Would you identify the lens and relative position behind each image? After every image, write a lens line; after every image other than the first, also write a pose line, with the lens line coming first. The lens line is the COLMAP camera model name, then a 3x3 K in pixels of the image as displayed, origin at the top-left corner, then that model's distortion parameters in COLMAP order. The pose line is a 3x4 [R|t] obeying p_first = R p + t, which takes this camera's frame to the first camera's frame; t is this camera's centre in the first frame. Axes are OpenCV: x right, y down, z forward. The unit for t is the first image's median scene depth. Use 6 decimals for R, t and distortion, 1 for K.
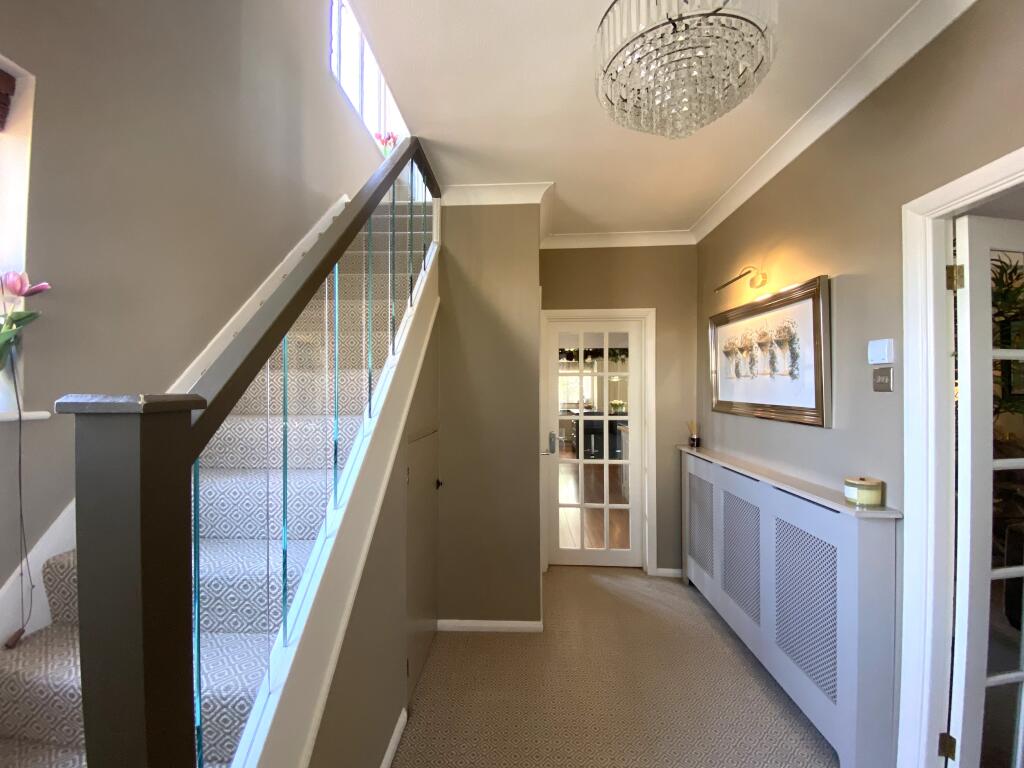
lens RADIAL K [[439.4, 0, 512.0], [0, 439.4, 384.0], [0, 0, 1]] dist [0.024538, -0.026450]
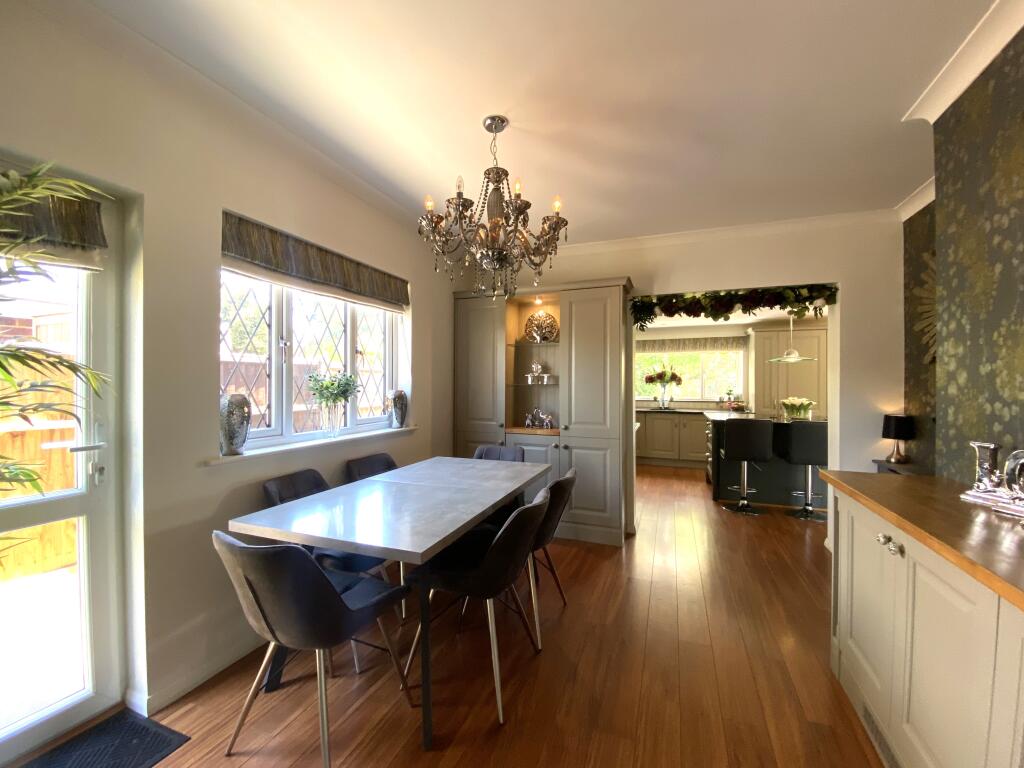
lens RADIAL K [[439.4, 0, 512.0], [0, 439.4, 384.0], [0, 0, 1]] dist [0.024538, -0.026450]
pose [[0.952061, 0.005076, -0.305866, 0.245206], [-0.002470, 0.999957, 0.008909, 0.055171], [0.305898, -0.007726, 0.952033, 1.273331]]
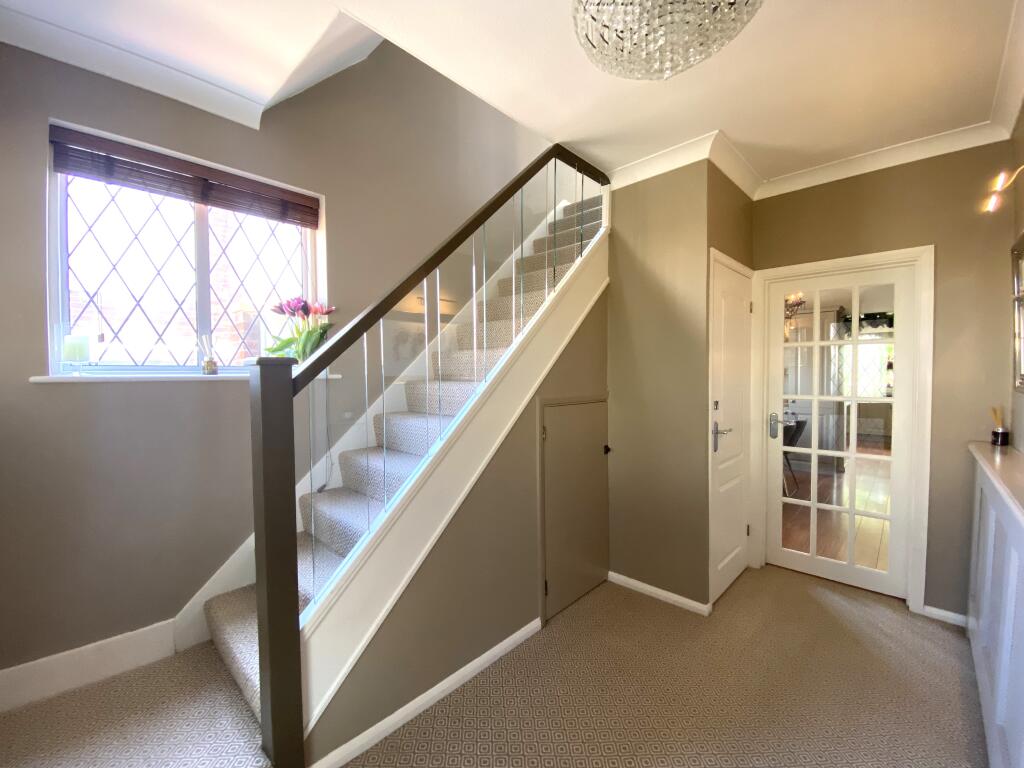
lens RADIAL K [[418.5, 0, 506.4], [0, 418.5, 384.9], [0, 0, 1]] dist [0.000795, -0.015035]
pose [[0.742659, 0.014772, -0.669507, 0.322681], [0.012859, 0.999258, 0.036311, 0.023523], [0.669546, -0.035576, 0.741918, 0.059809]]
